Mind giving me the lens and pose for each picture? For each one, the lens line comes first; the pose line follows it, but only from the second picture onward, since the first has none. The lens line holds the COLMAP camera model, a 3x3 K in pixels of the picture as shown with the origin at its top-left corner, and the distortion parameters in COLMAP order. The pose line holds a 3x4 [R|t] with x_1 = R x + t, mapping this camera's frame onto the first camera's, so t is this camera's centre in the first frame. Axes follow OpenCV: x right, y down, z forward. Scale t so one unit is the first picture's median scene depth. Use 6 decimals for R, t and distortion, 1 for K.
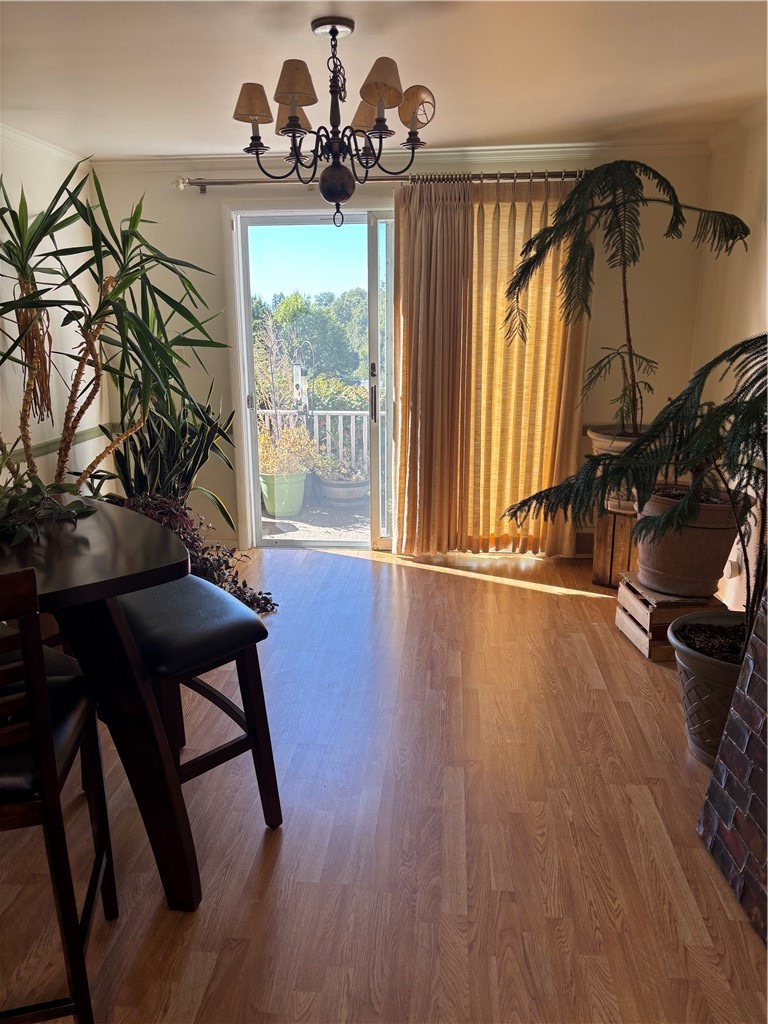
lens RADIAL K [[769.6, 0, 382.8], [0, 769.6, 512.7], [0, 0, 1]] dist [0.118602, -0.001566]
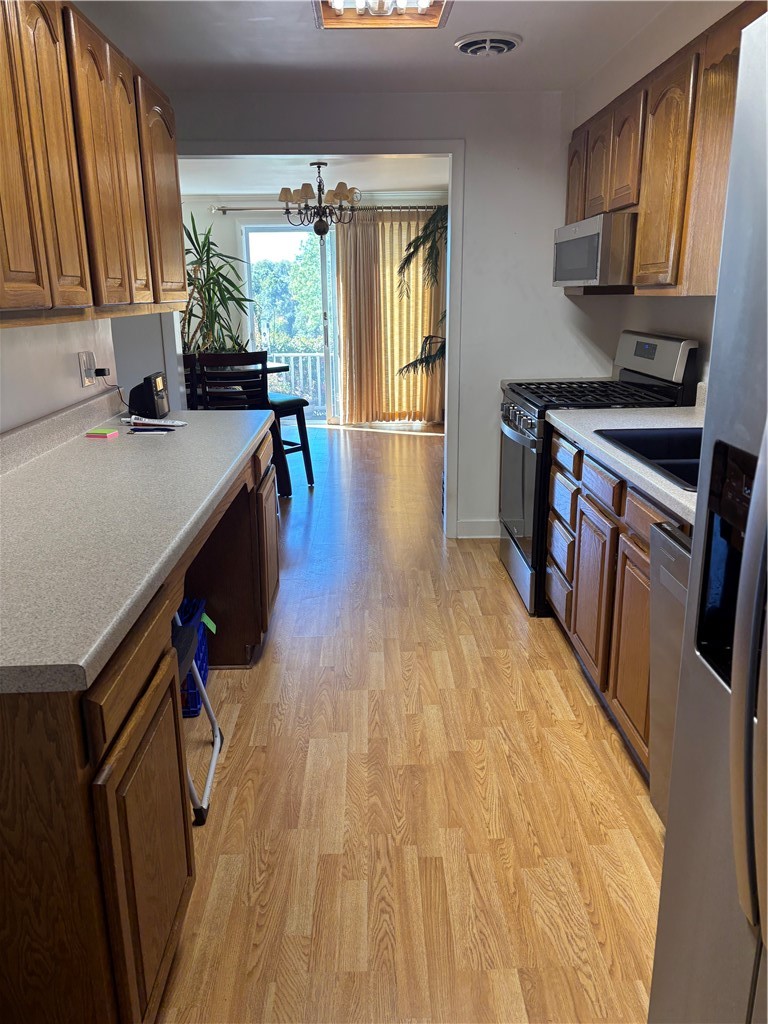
lens RADIAL K [[769.6, 0, 383.5], [0, 769.6, 510.6], [0, 0, 1]] dist [0.118602, -0.001566]
pose [[0.993694, -0.037744, 0.105586, -0.089020], [0.034818, 0.998961, 0.029421, 0.219271], [-0.106587, -0.025559, 0.993975, -0.813883]]
